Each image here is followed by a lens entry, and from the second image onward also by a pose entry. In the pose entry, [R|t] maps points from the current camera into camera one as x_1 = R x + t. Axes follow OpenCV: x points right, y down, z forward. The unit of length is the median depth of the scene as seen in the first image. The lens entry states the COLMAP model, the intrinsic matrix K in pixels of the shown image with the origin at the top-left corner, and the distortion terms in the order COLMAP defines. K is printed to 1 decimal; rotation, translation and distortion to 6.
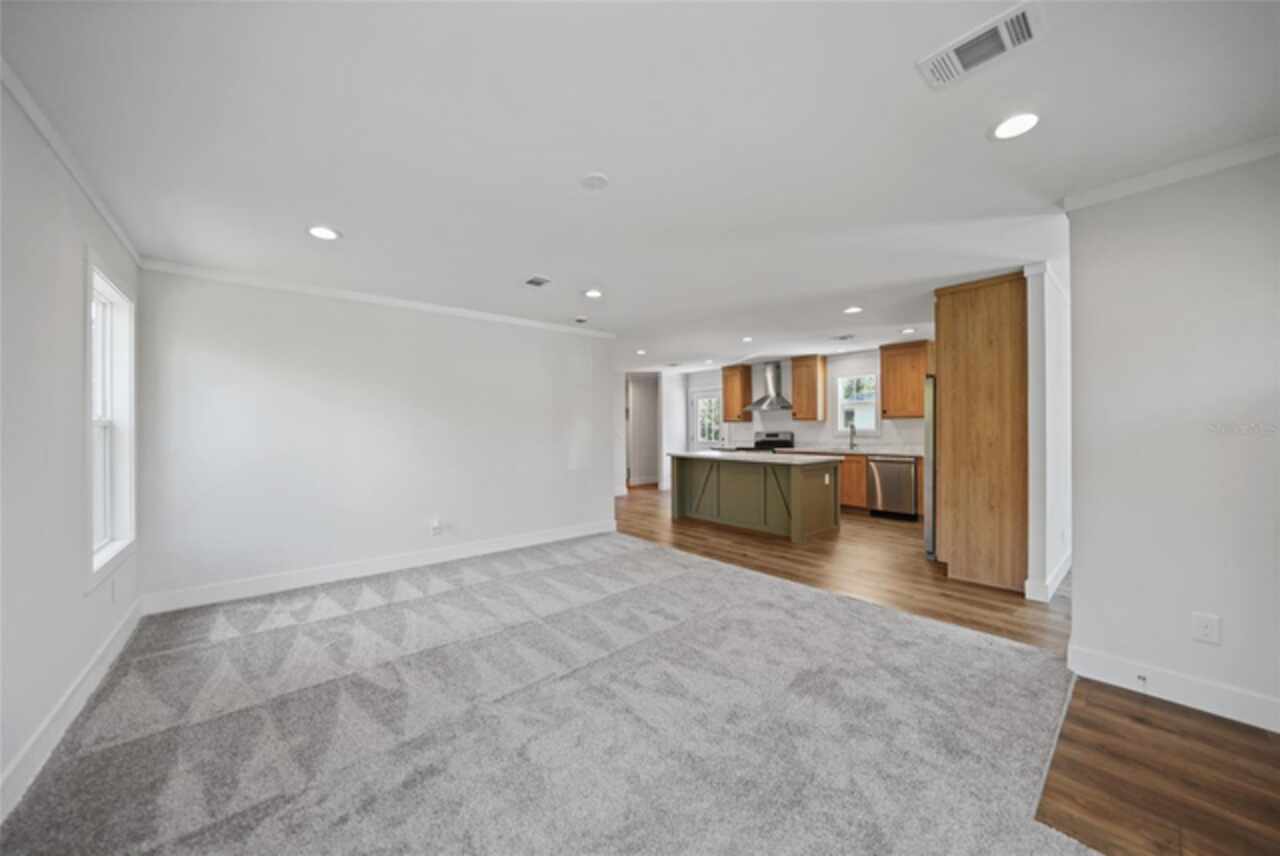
lens RADIAL K [[452.9, 0, 639.7], [0, 452.9, 429.2], [0, 0, 1]] dist [-0.007720, 0.000664]
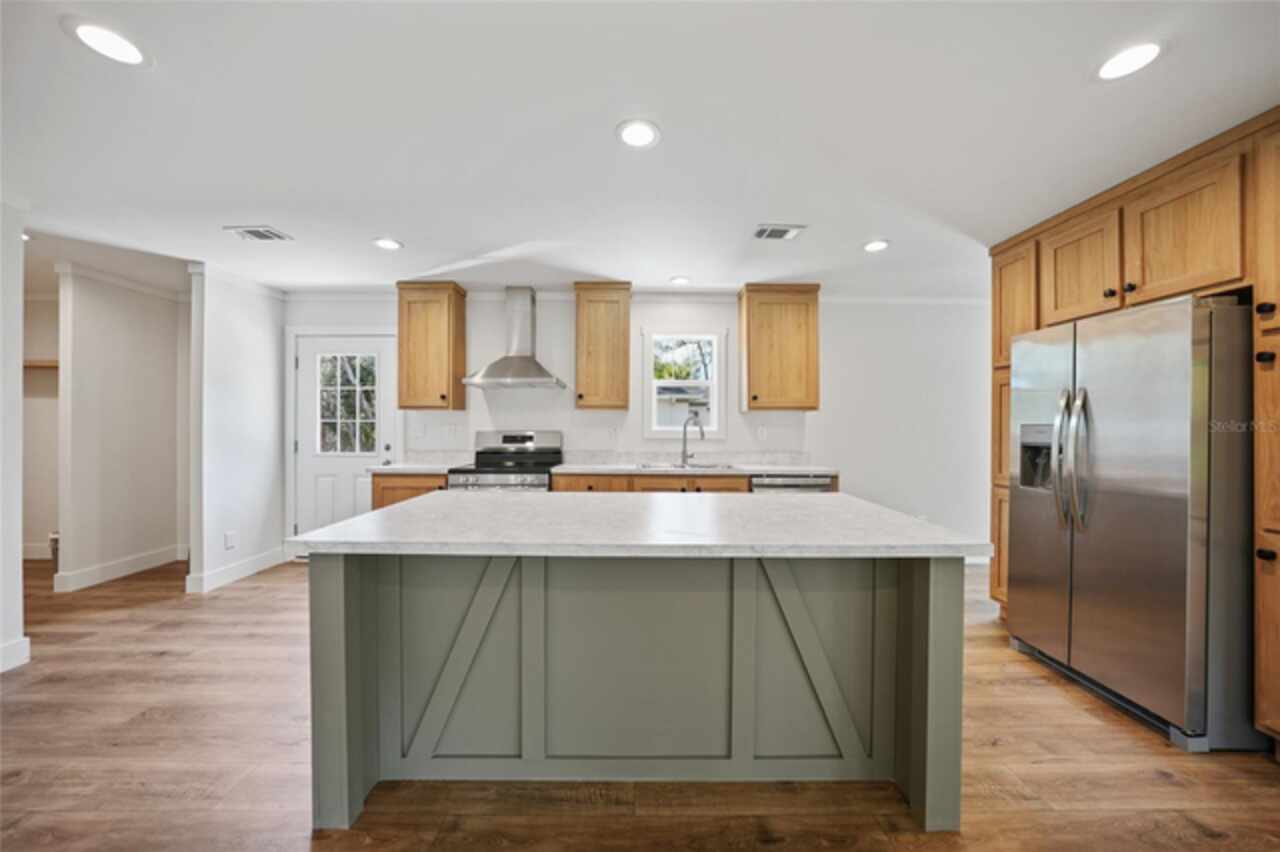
lens RADIAL K [[452.9, 0, 641.3], [0, 452.9, 425.7], [0, 0, 1]] dist [-0.007720, 0.000664]
pose [[0.657436, 0.000681, 0.753510, 0.012794], [-0.008246, 0.999946, 0.006291, -0.004414], [-0.753466, -0.010349, 0.657406, 0.580361]]
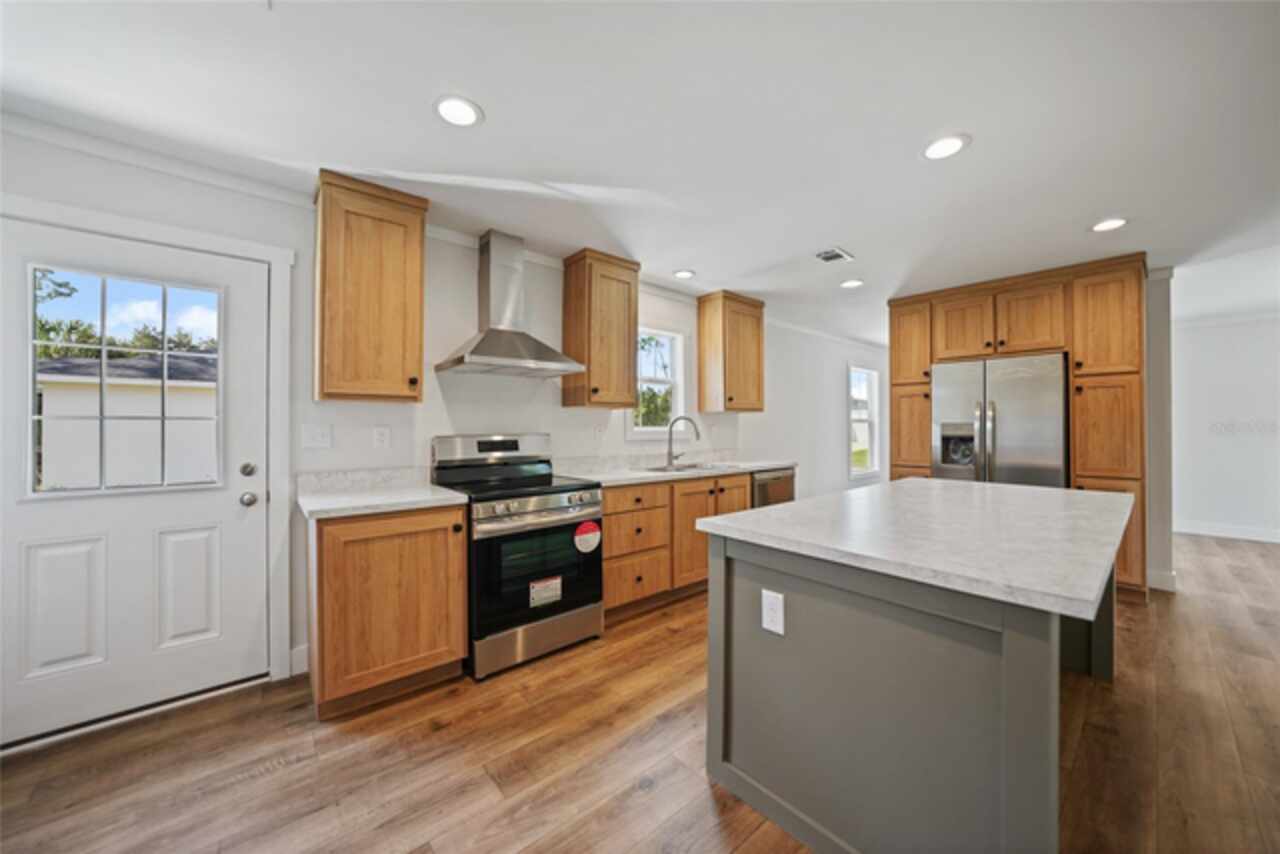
lens RADIAL K [[452.9, 0, 638.8], [0, 452.9, 423.9], [0, 0, 1]] dist [-0.007720, 0.000664]
pose [[0.015736, 0.002476, 0.999873, -0.054780], [-0.005047, 0.999984, -0.002397, -0.002303], [-0.999863, -0.005008, 0.015749, 0.884551]]
